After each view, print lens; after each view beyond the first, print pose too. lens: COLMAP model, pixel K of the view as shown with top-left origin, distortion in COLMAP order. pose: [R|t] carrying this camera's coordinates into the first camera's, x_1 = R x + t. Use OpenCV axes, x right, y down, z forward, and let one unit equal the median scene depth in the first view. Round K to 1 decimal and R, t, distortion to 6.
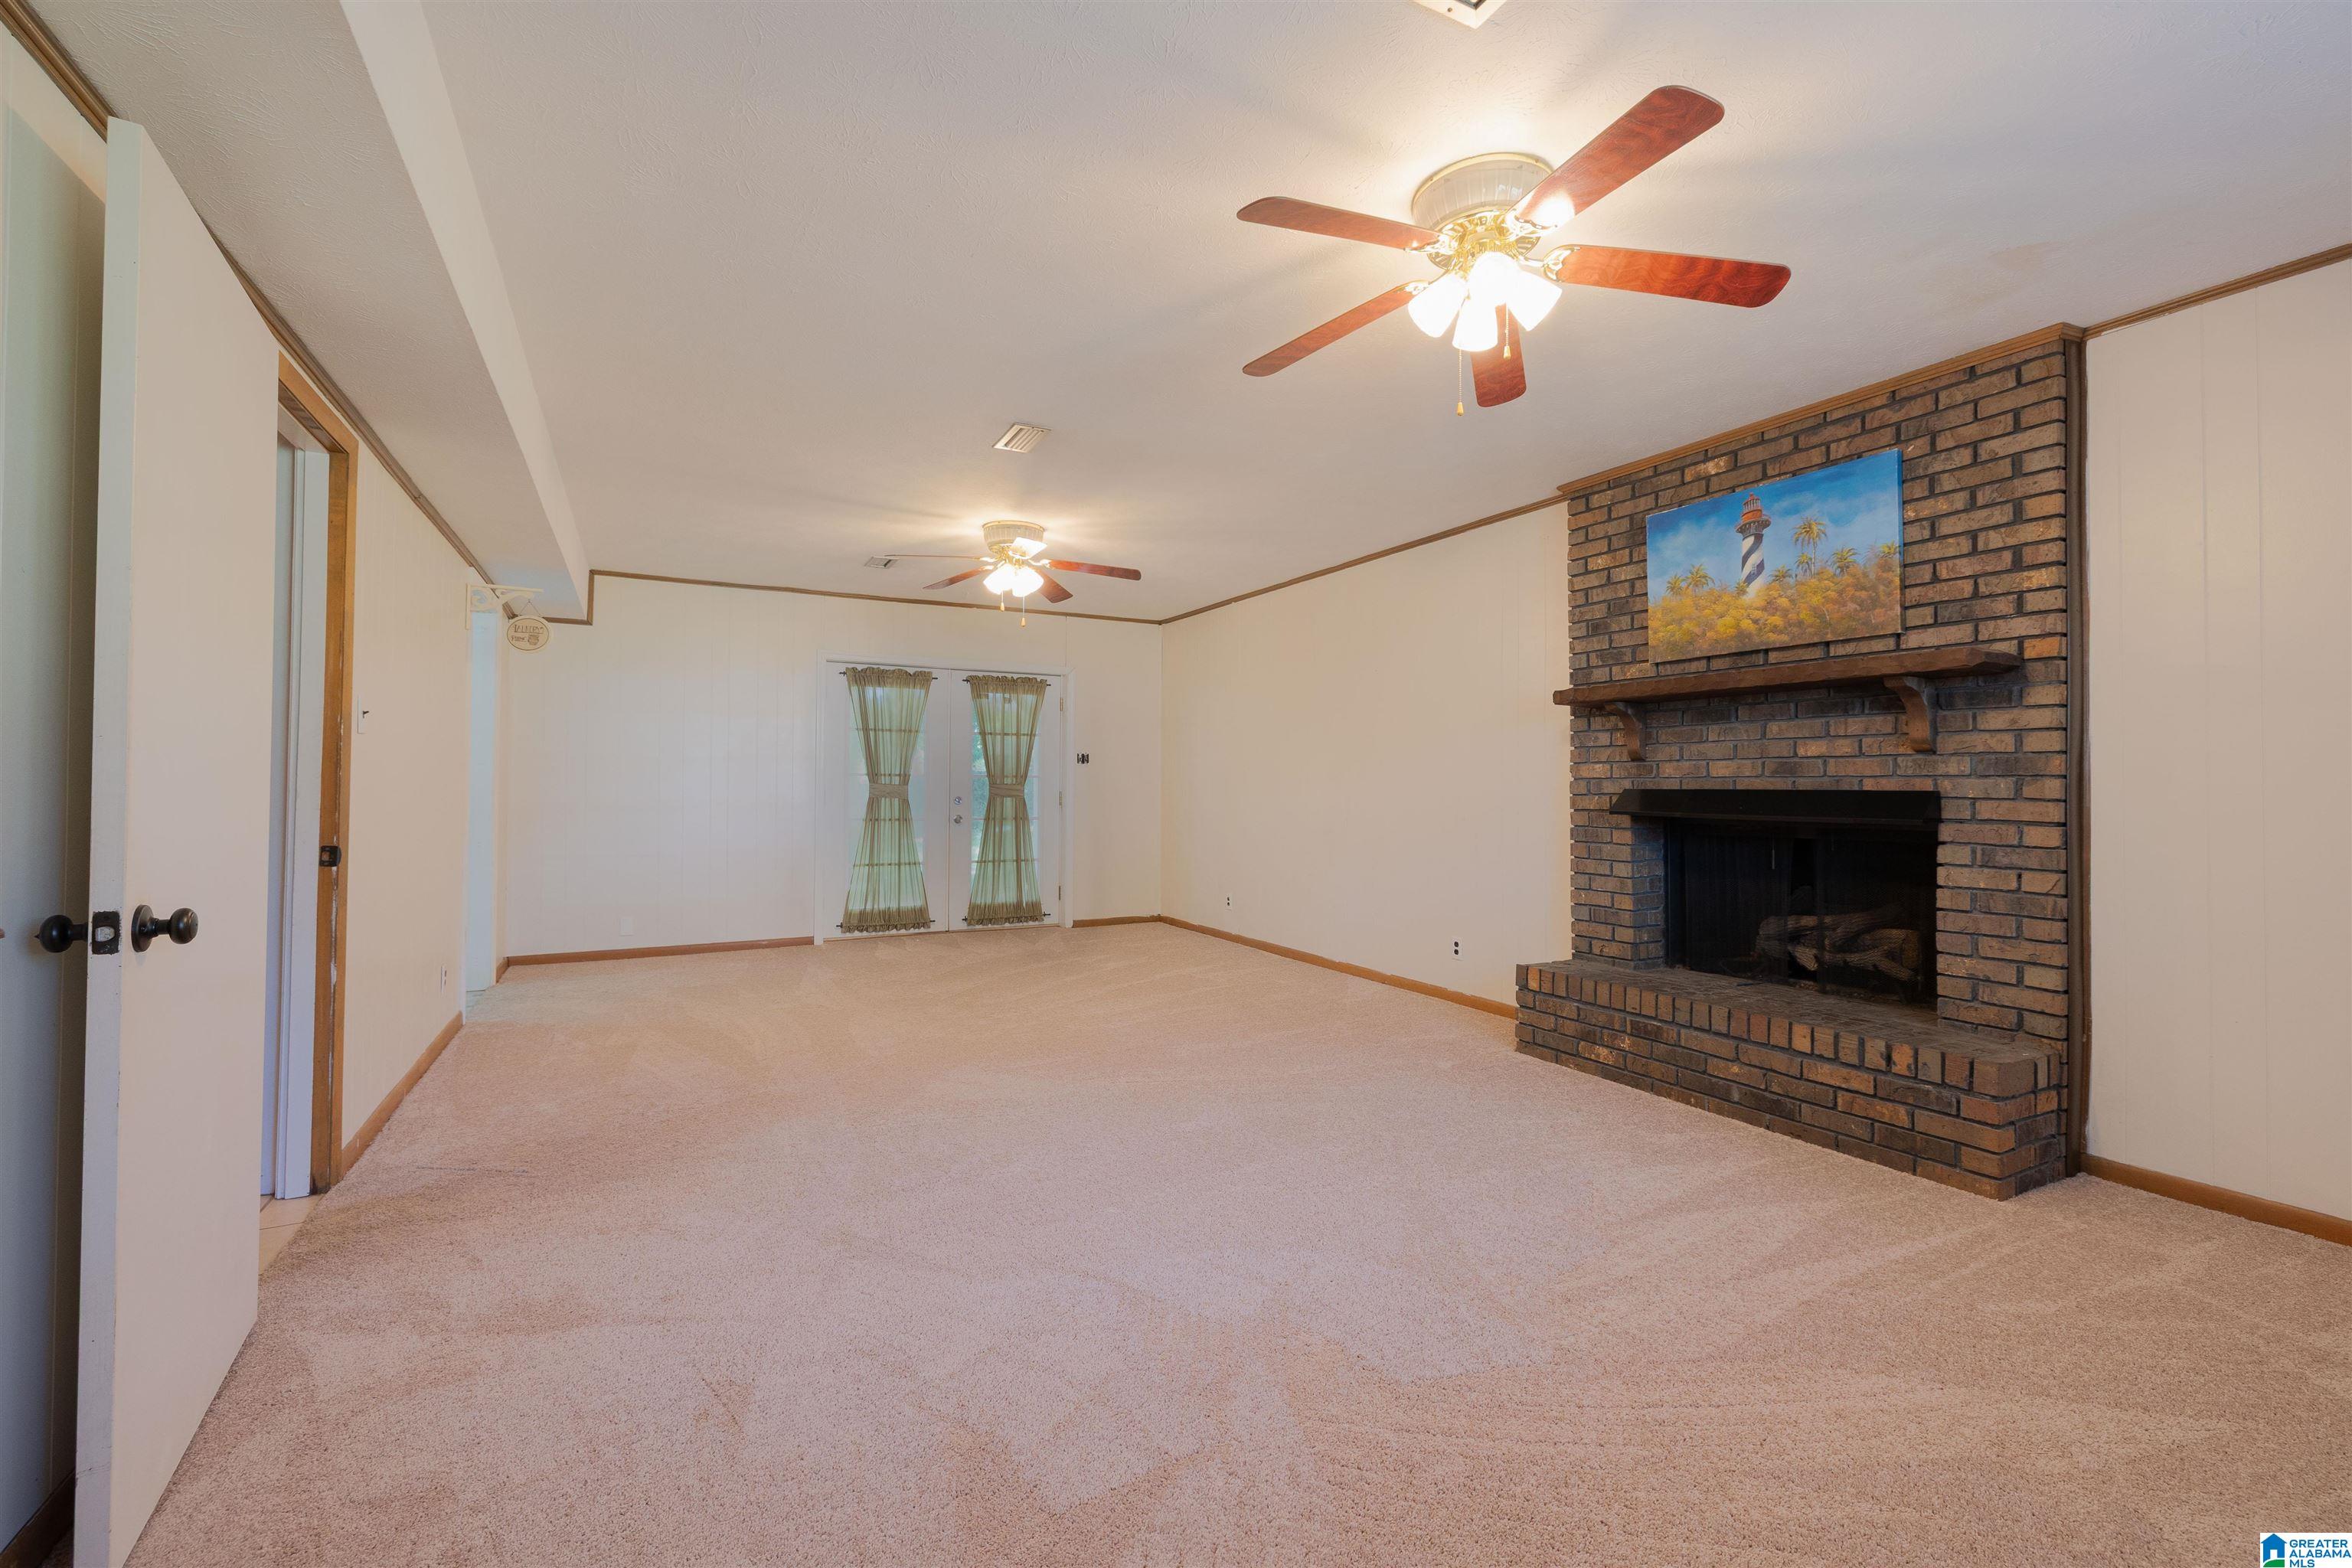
lens RADIAL K [[978.8, 0, 1171.9], [0, 978.8, 776.0], [0, 0, 1]] dist [0.000853, 0.000293]
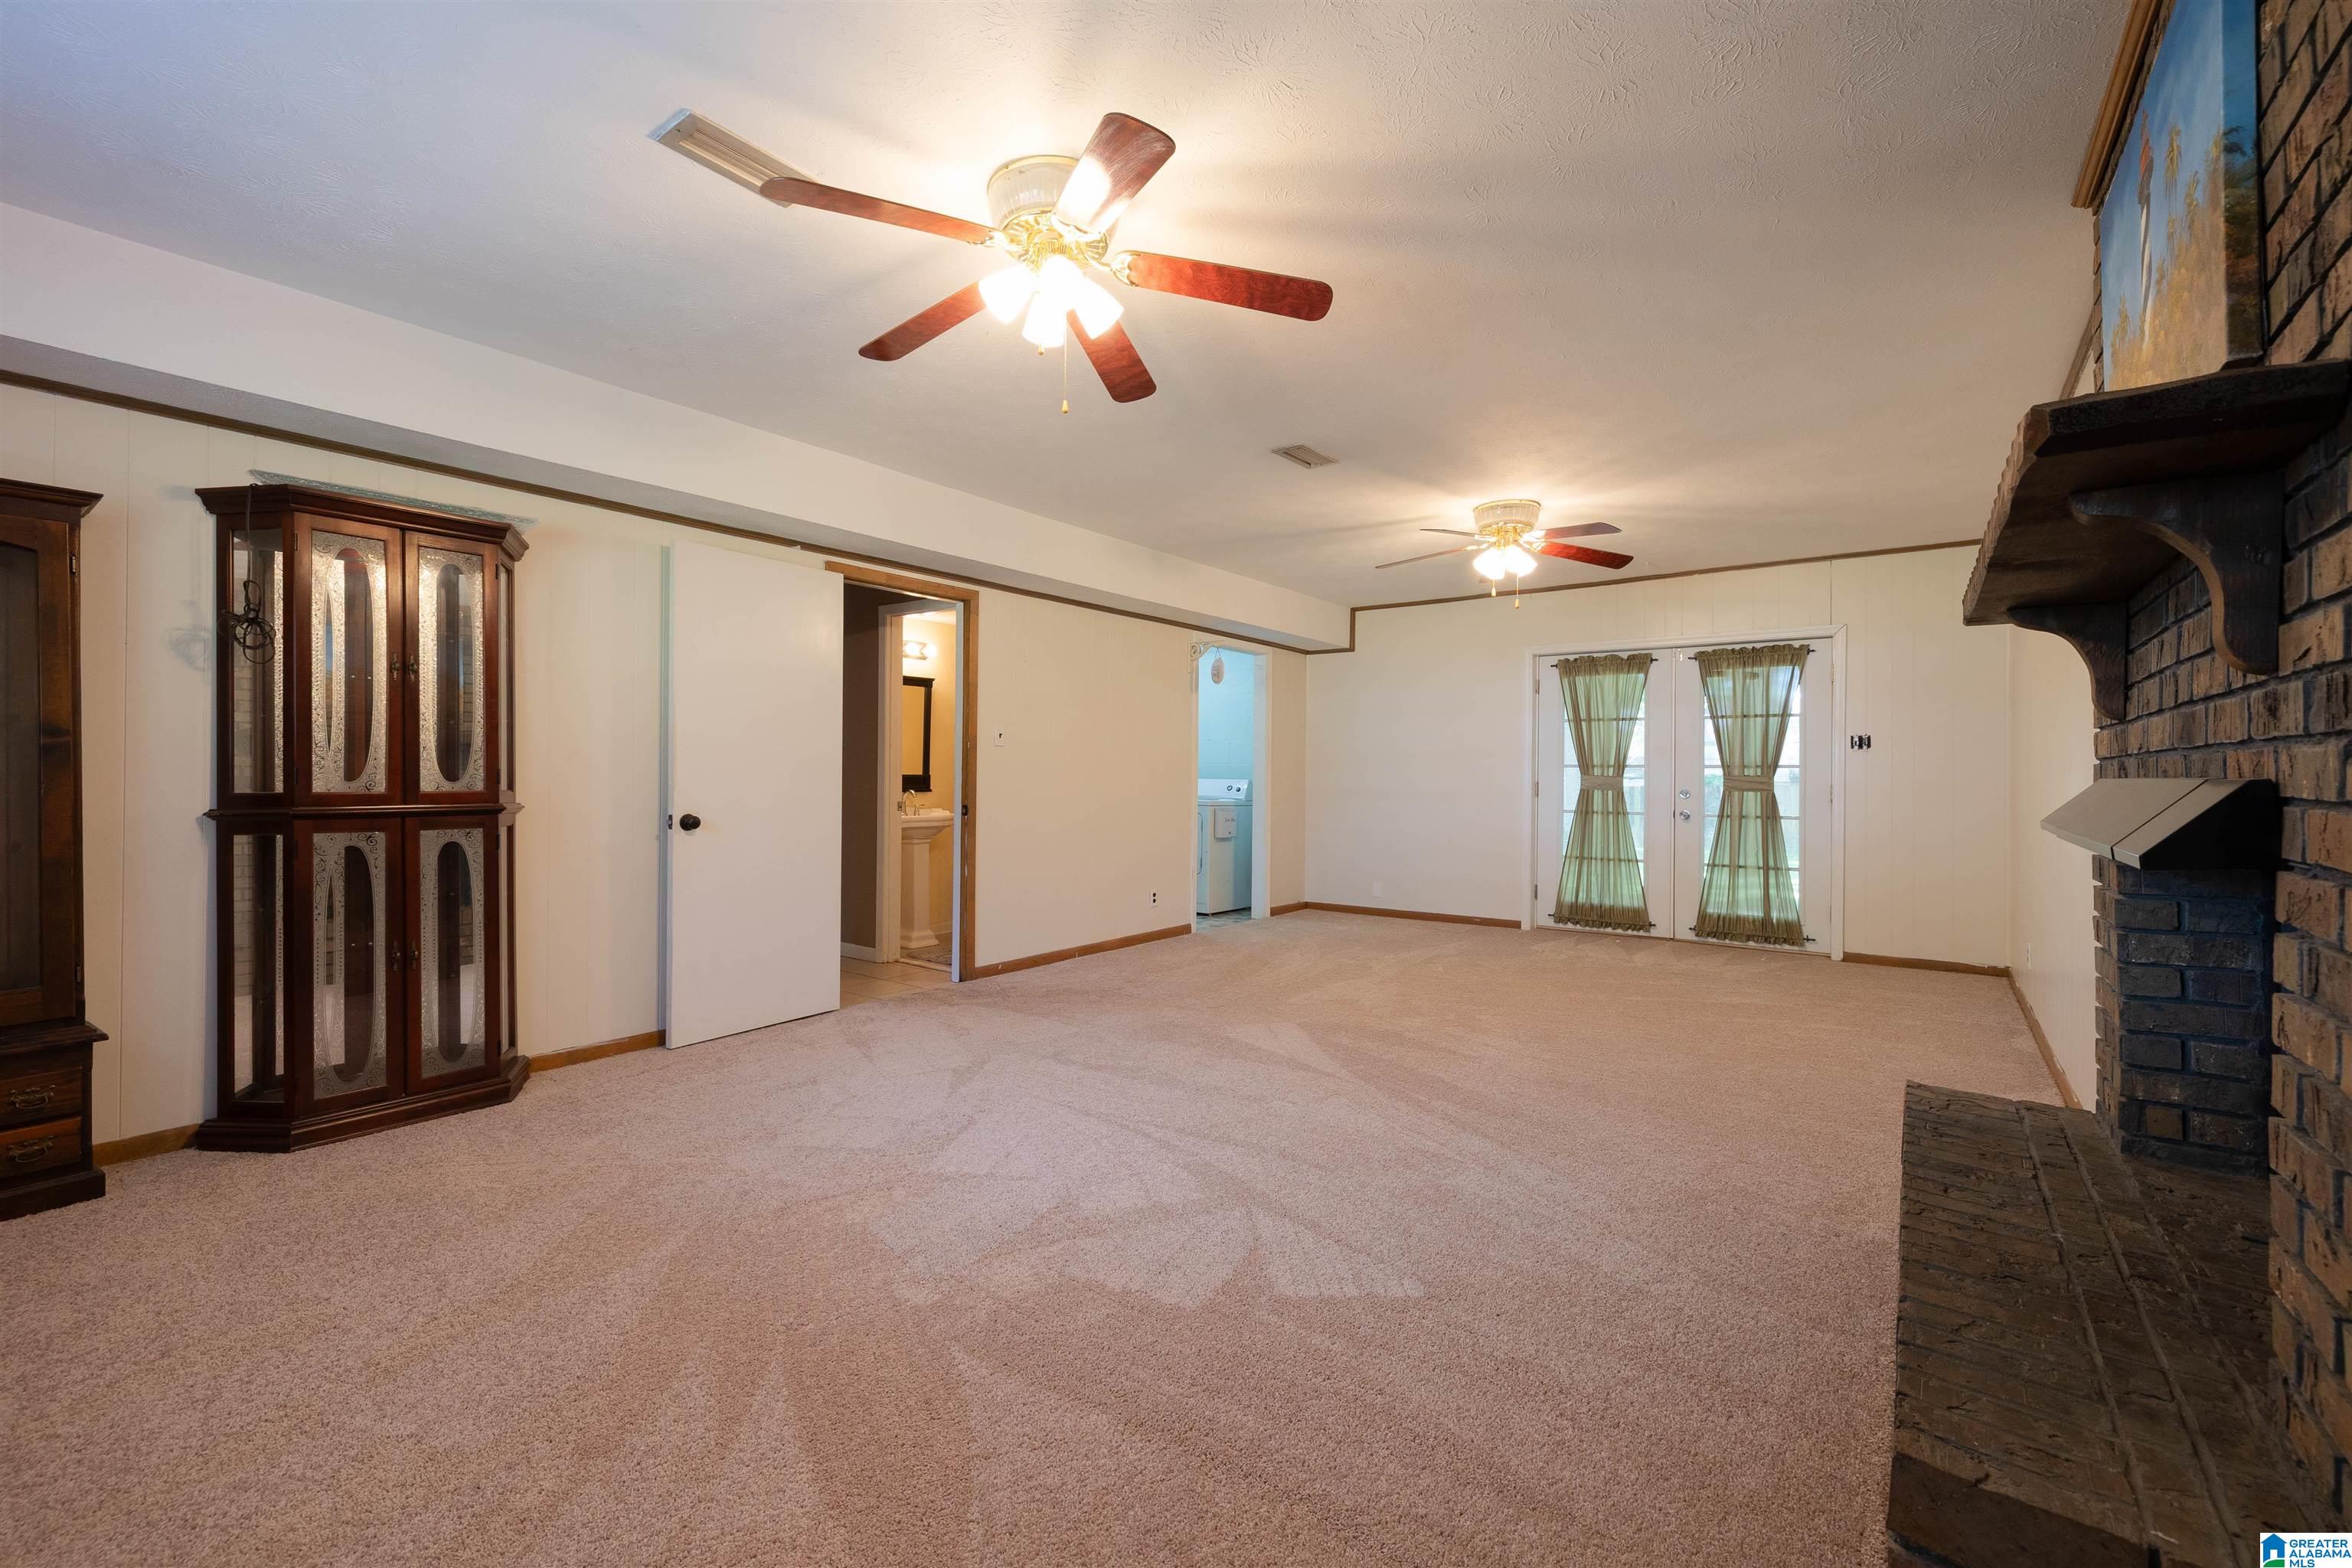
lens RADIAL K [[978.8, 0, 1171.9], [0, 978.8, 776.0], [0, 0, 1]] dist [0.000853, 0.000293]
pose [[0.422009, -0.000343, -0.906592, 0.394528], [0.005358, 0.999983, 0.002116, 0.004274], [0.906576, -0.005750, 0.422004, 0.203620]]
